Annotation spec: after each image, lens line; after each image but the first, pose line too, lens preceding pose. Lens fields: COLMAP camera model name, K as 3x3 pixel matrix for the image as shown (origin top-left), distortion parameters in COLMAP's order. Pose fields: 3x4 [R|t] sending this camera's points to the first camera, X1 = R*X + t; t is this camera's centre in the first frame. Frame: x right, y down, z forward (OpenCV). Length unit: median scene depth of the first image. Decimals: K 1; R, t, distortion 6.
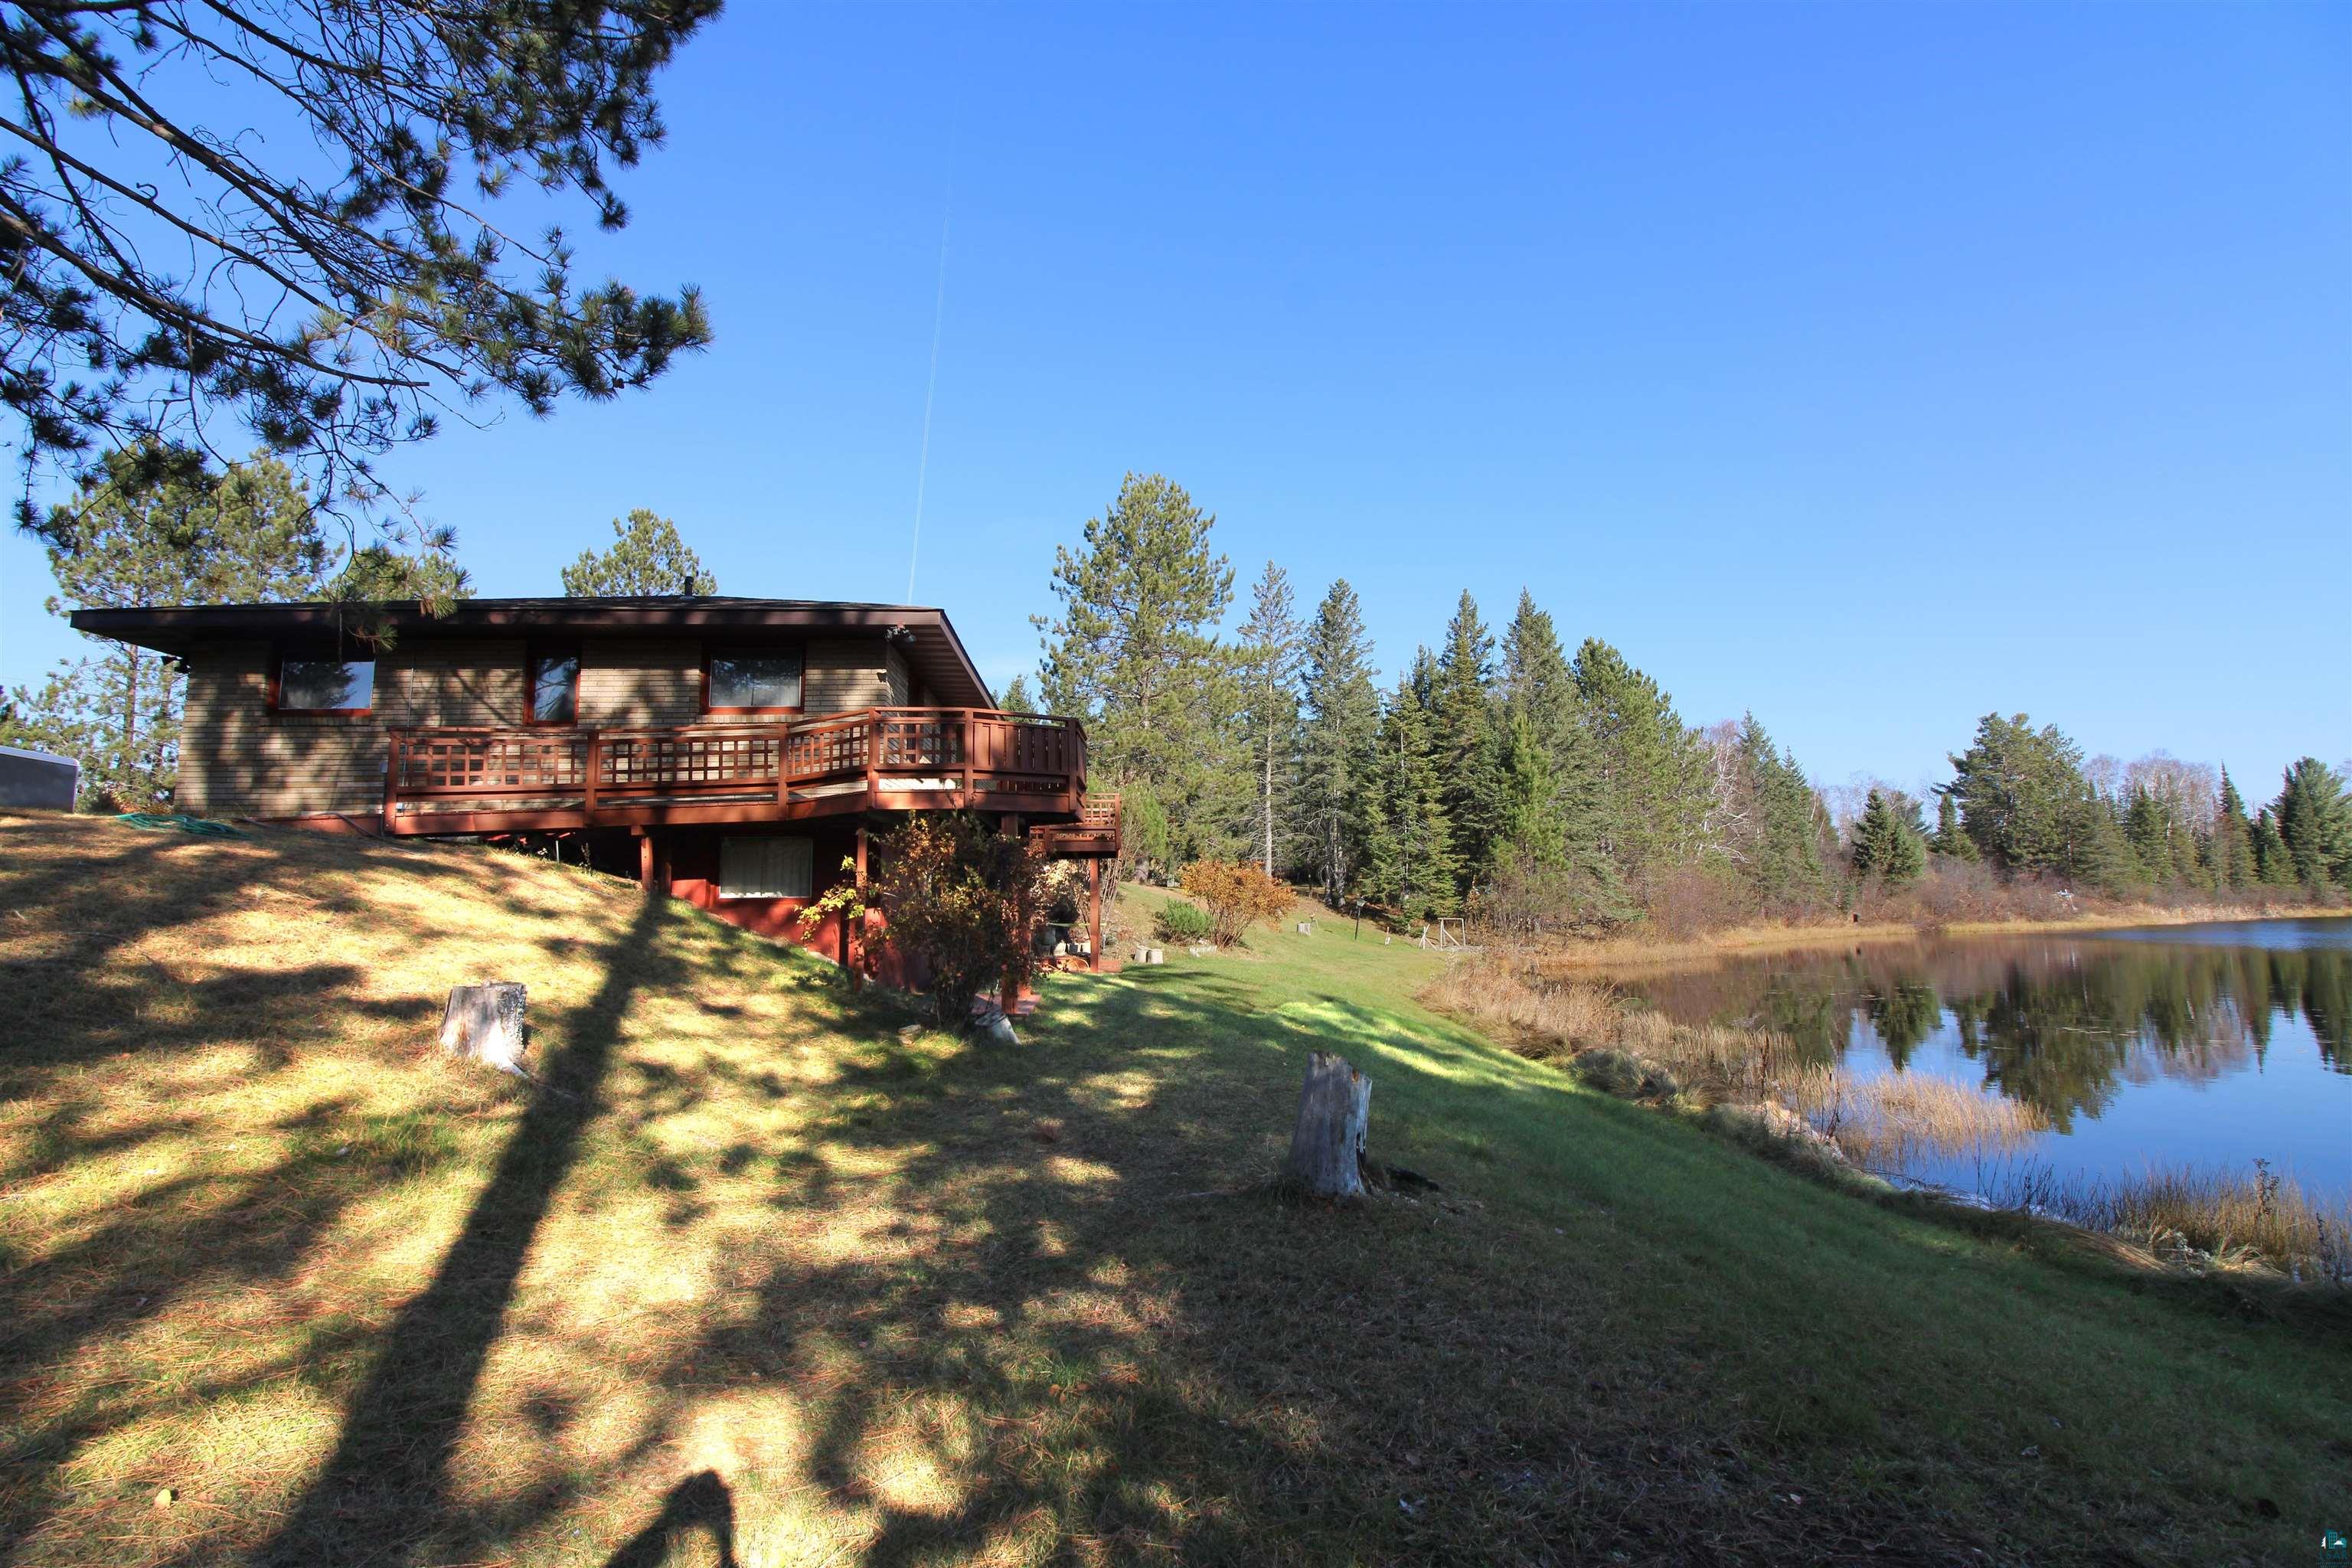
lens RADIAL K [[1067.6, 0, 1186.5], [0, 1067.6, 730.0], [0, 0, 1]] dist [-0.015914, -0.001908]
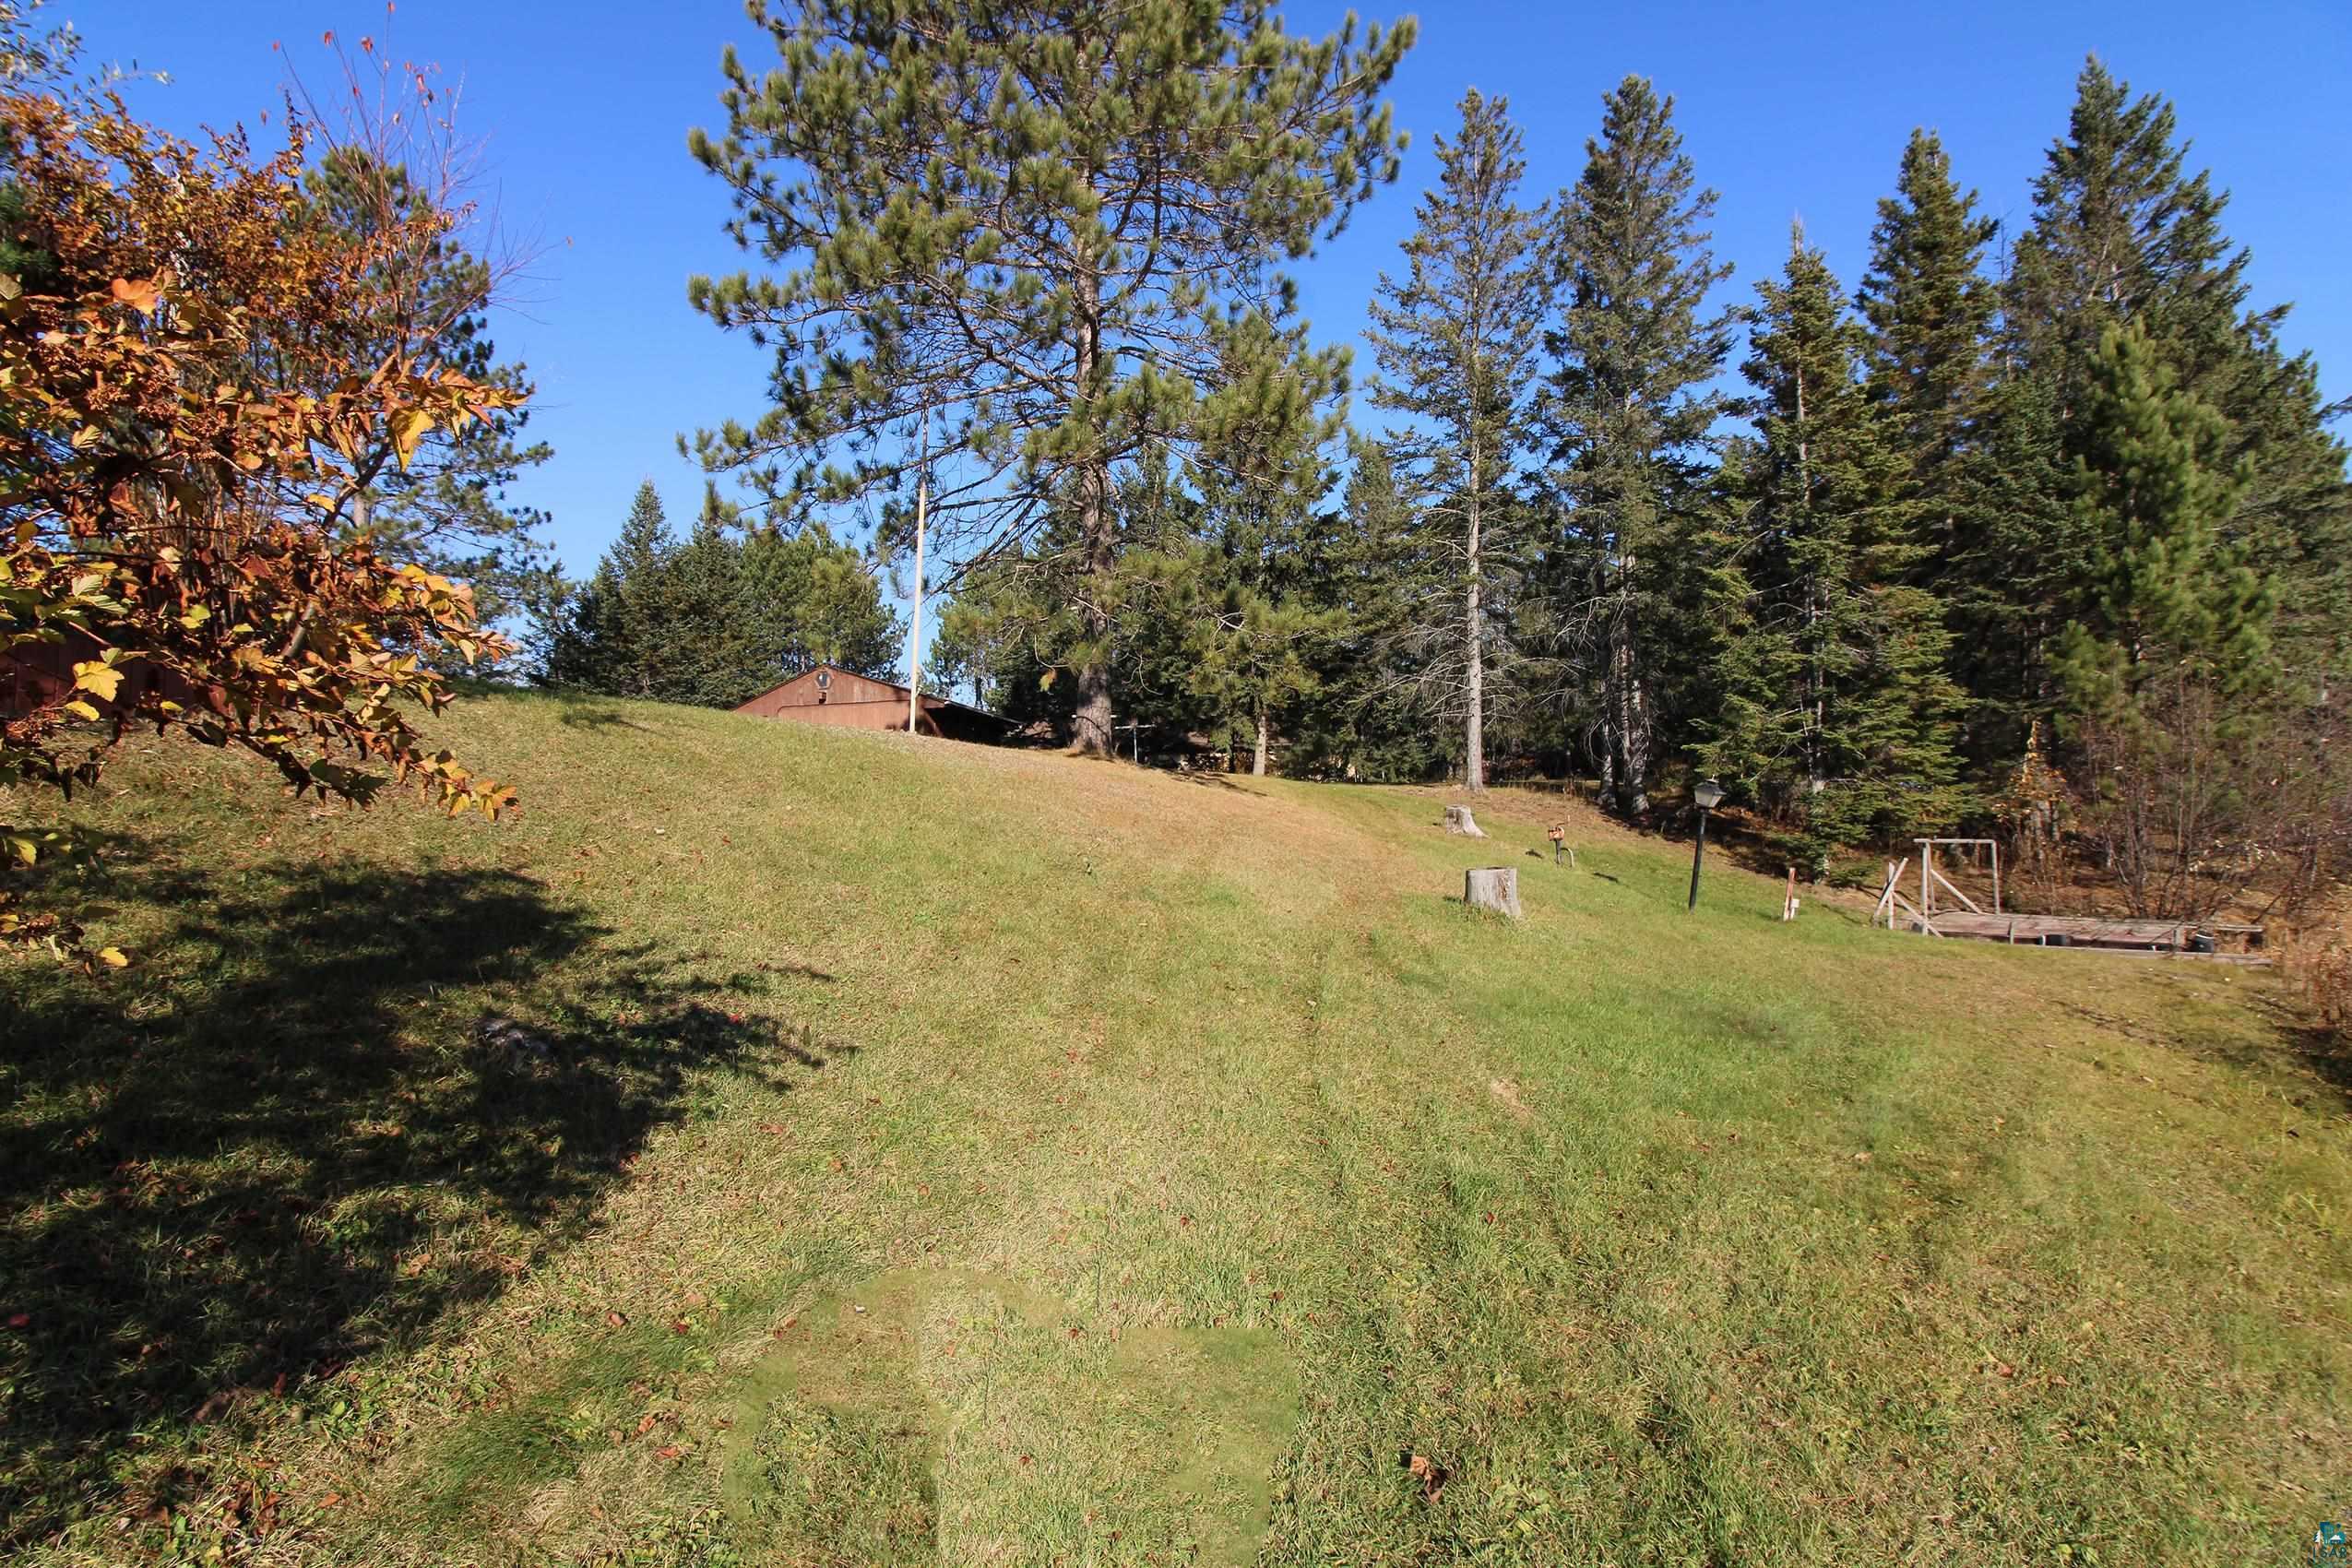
lens RADIAL K [[1067.6, 0, 1203.0], [0, 1067.6, 770.1], [0, 0, 1]] dist [-0.015914, -0.001908]
pose [[0.971331, -0.022326, -0.236681, 0.070780], [0.048369, 0.993316, 0.104805, 0.088346], [0.232759, -0.113248, 0.965918, 0.510652]]
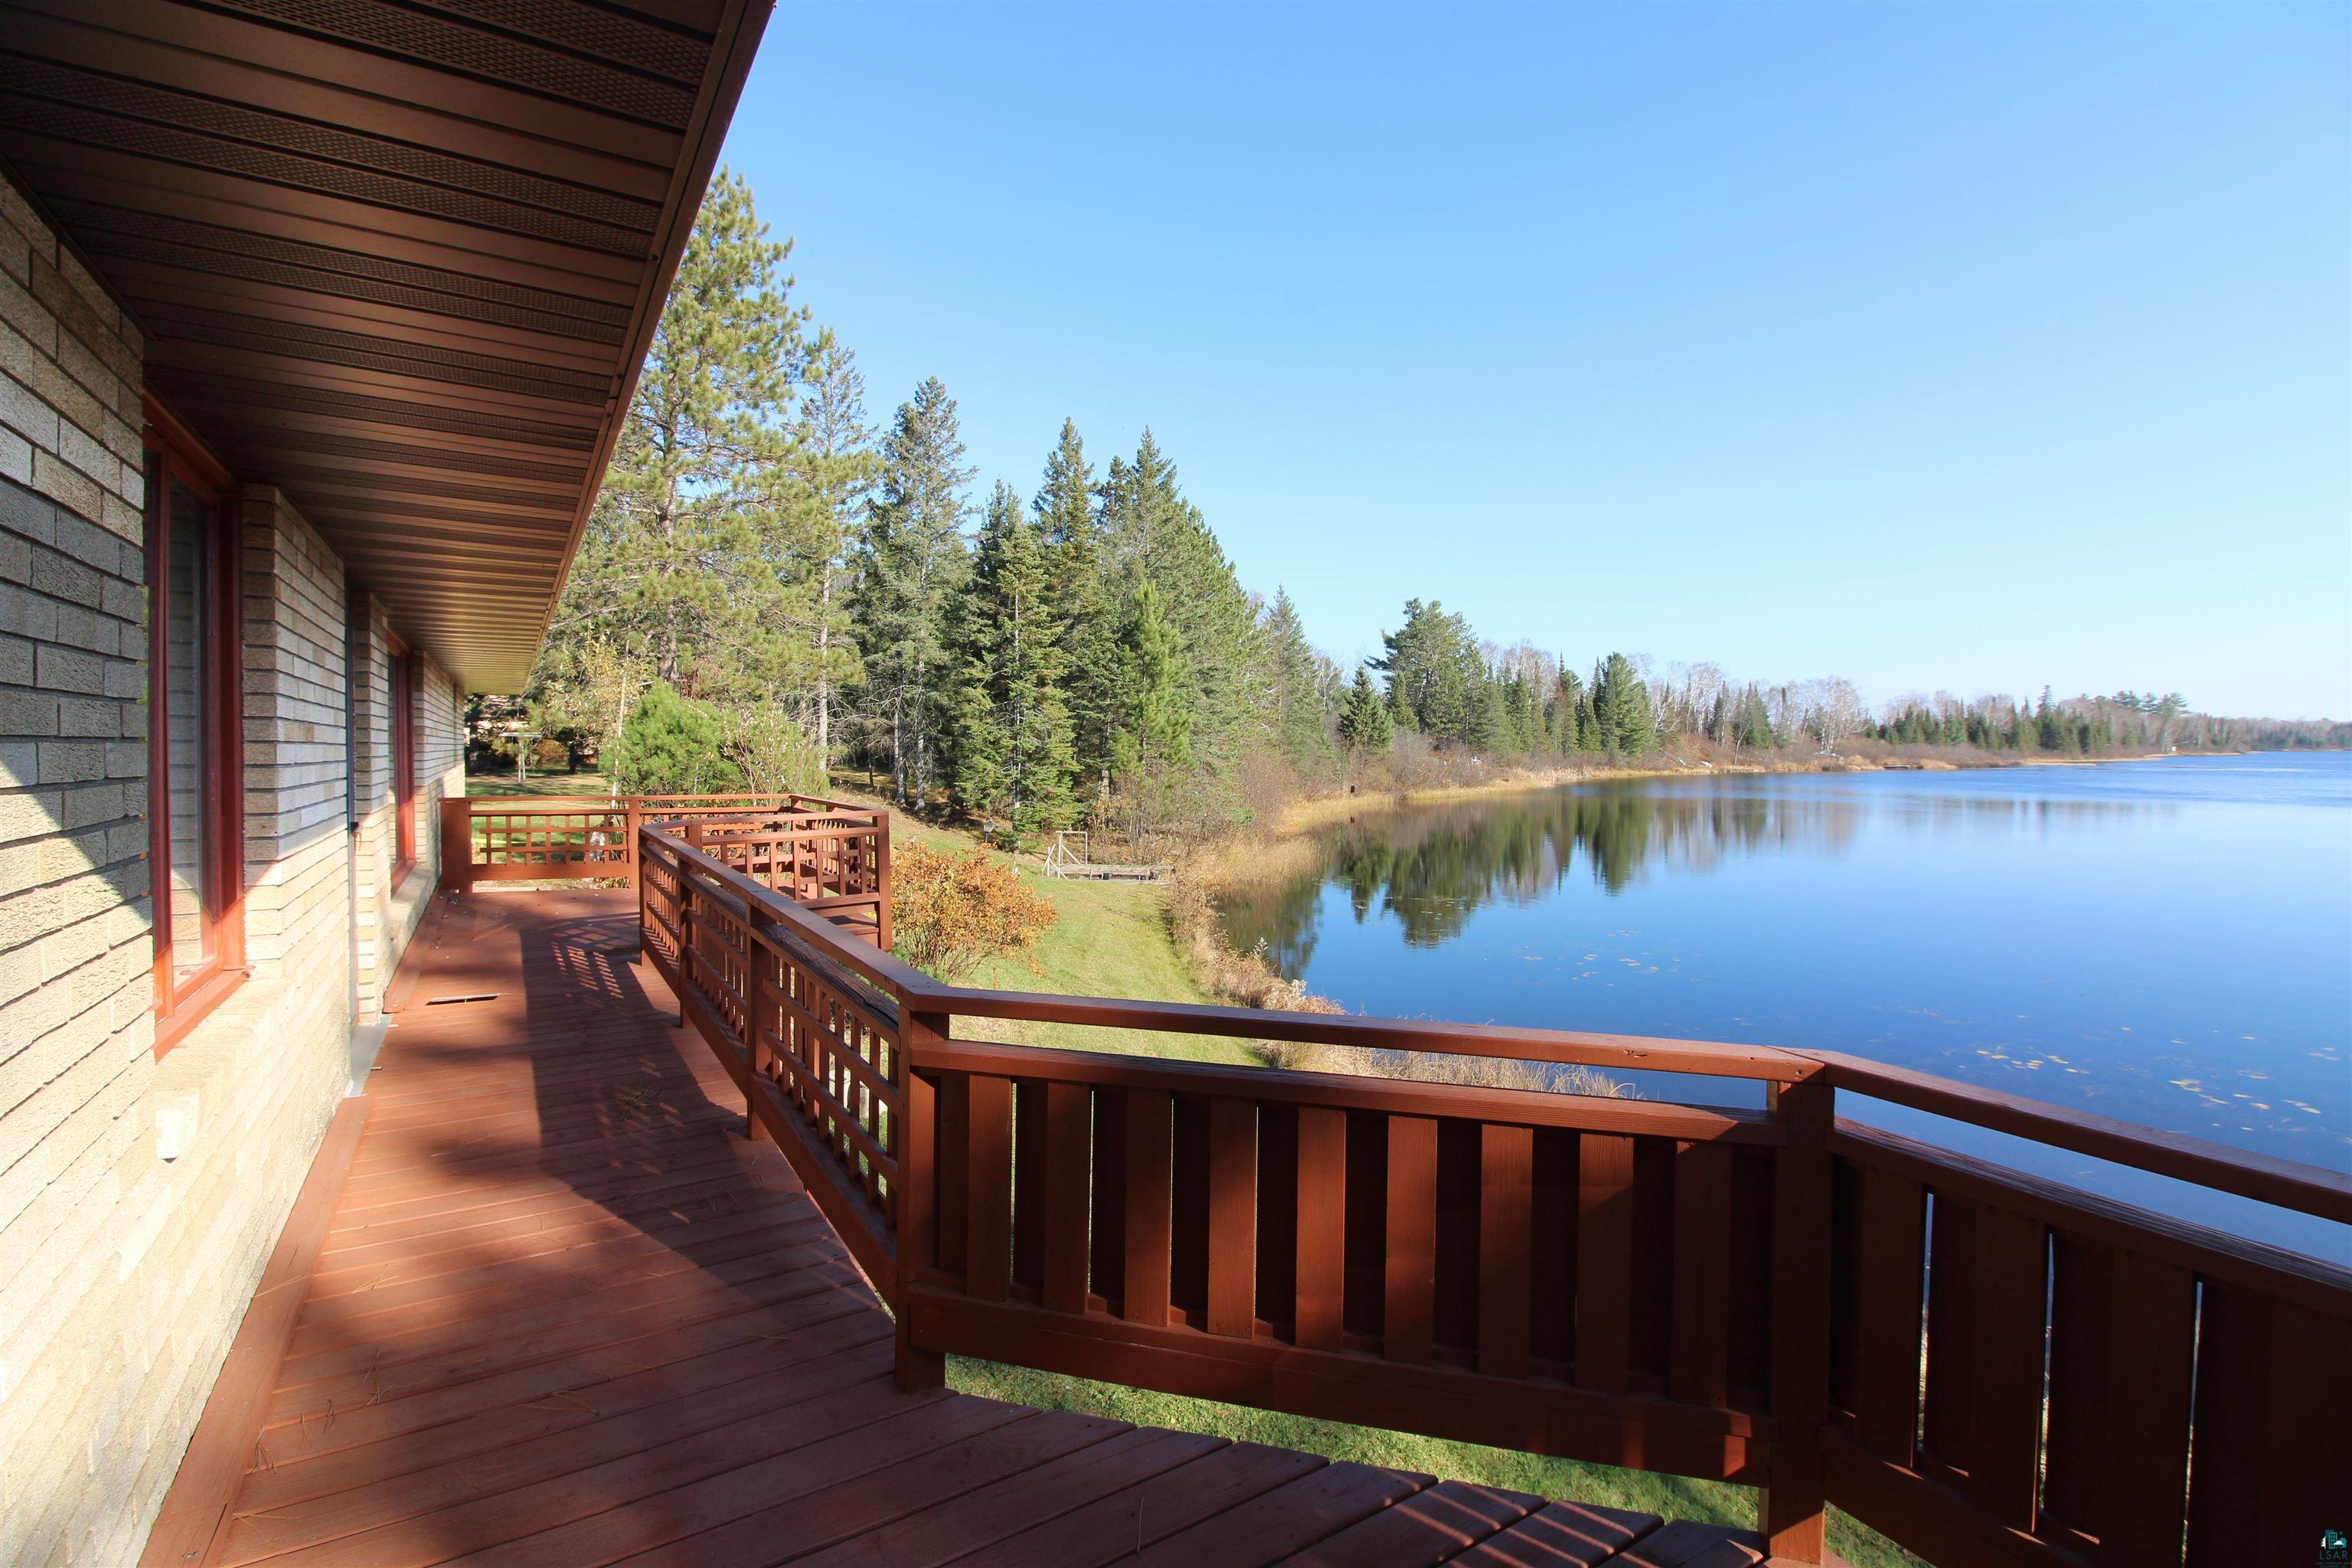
lens RADIAL K [[1067.6, 0, 1162.8], [0, 1067.6, 753.5], [0, 0, 1]] dist [-0.015914, -0.001908]
pose [[0.885793, 0.002136, 0.464075, -0.058702], [-0.081670, 0.985100, 0.151352, -0.008789], [-0.456837, -0.171968, 0.872770, 0.236313]]
